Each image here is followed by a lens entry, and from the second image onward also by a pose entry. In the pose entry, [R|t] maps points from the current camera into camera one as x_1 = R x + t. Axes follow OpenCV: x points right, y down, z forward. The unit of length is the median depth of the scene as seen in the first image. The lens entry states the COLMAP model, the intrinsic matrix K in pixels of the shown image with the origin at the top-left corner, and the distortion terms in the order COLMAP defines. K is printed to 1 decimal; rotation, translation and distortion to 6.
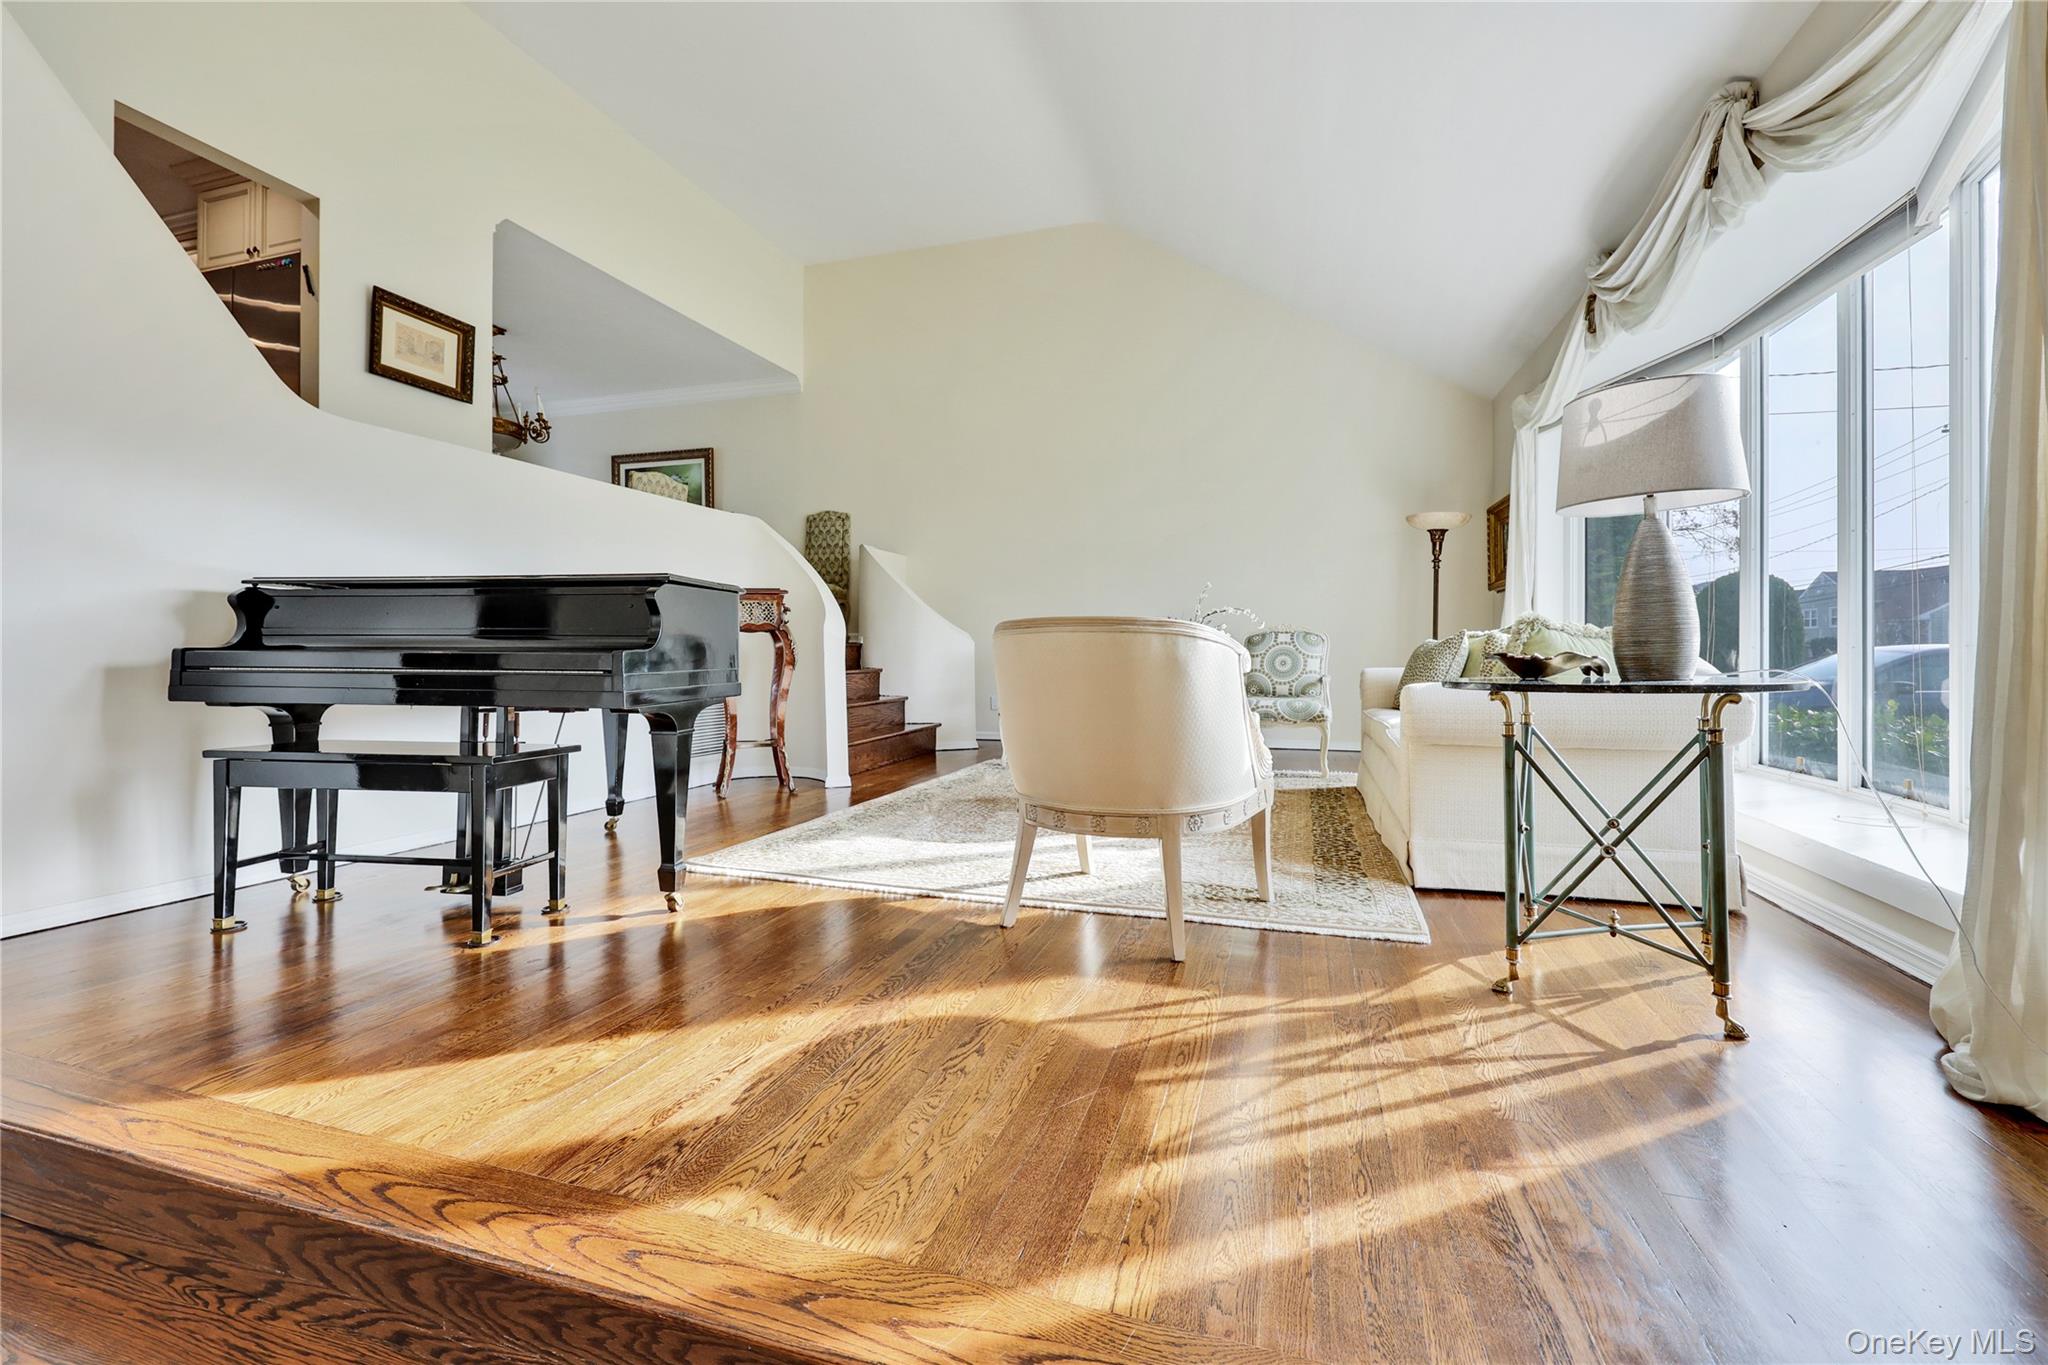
lens RADIAL K [[842.3, 0, 1024.8], [0, 842.3, 653.6], [0, 0, 1]] dist [-0.001128, 0.000706]
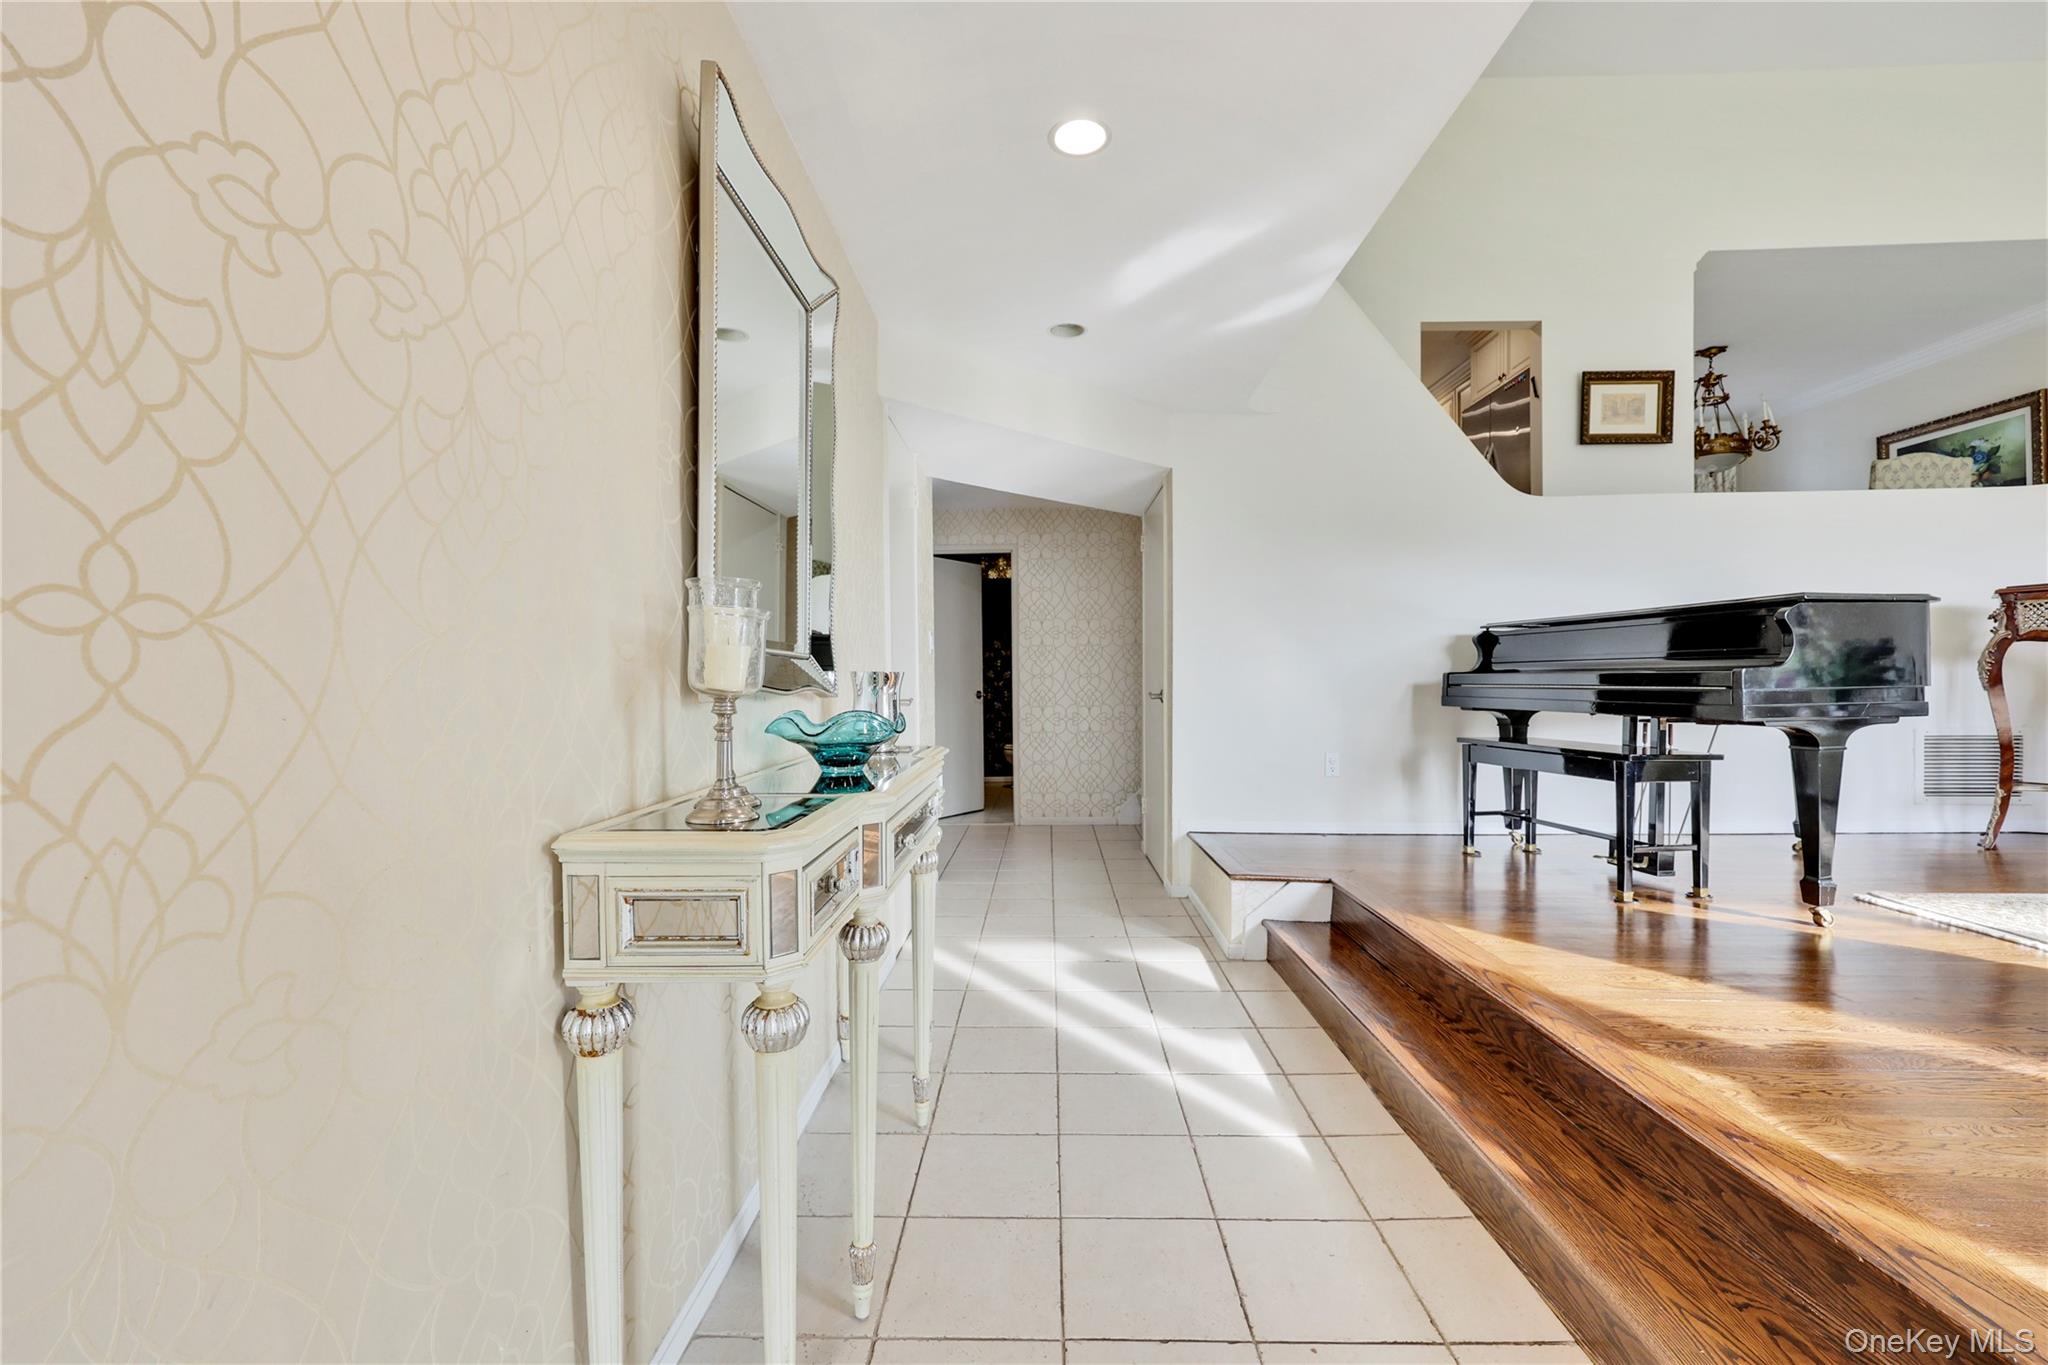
lens RADIAL K [[842.3, 0, 1022.5], [0, 842.3, 683.4], [0, 0, 1]] dist [-0.001128, 0.000706]
pose [[0.273727, -0.000559, -0.961807, 0.283974], [0.011584, 0.999929, 0.002716, 0.000890], [0.961738, -0.011885, 0.273714, -0.189793]]
